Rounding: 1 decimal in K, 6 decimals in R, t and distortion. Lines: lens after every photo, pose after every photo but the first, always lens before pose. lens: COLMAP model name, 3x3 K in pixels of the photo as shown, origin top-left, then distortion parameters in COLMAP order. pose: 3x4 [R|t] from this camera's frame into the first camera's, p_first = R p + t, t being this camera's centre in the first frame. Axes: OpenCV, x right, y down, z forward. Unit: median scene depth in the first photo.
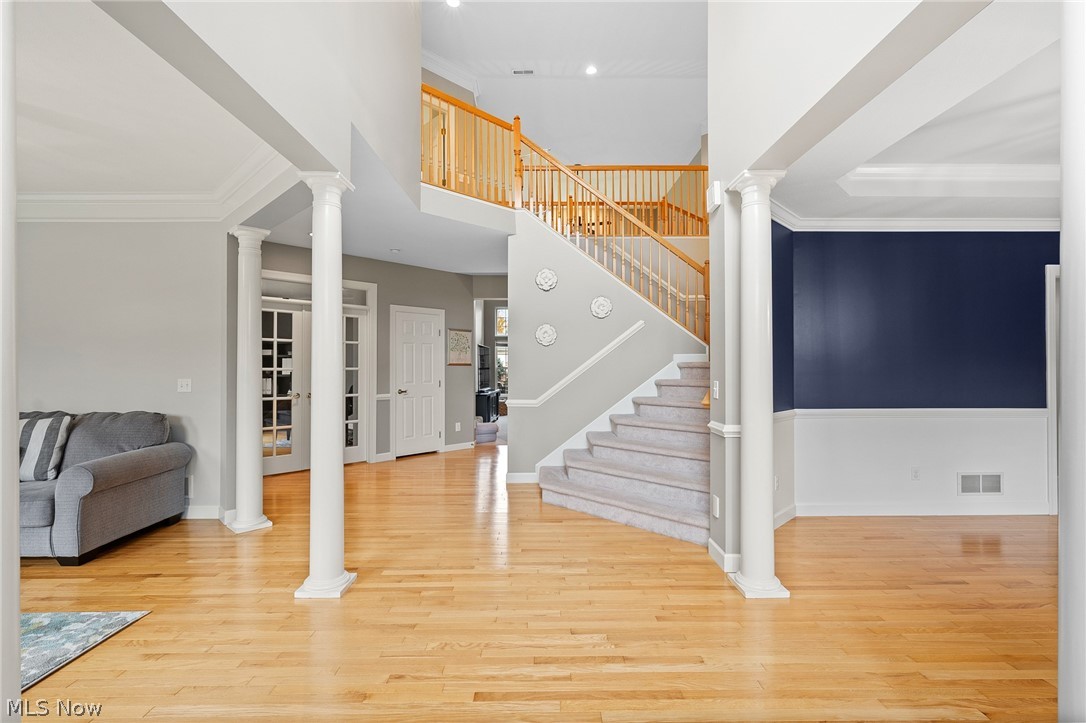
lens RADIAL K [[485.6, 0, 547.5], [0, 485.6, 362.1], [0, 0, 1]] dist [0.001603, 0.000254]
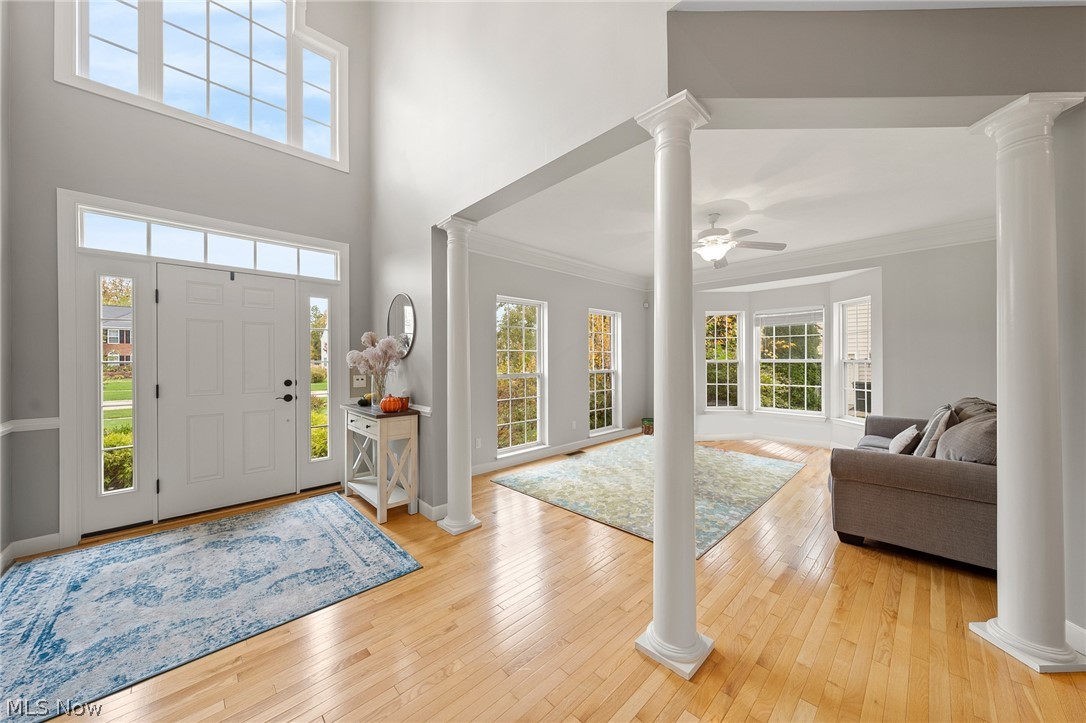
lens RADIAL K [[376.4, 0, 546.4], [0, 376.4, 358.1], [0, 0, 1]] dist [-0.000823, -0.000029]
pose [[-0.713221, 0.005728, -0.700916, 0.113279], [0.013867, 0.999886, -0.005940, 0.002391], [0.700802, -0.013956, -0.713219, 1.290954]]
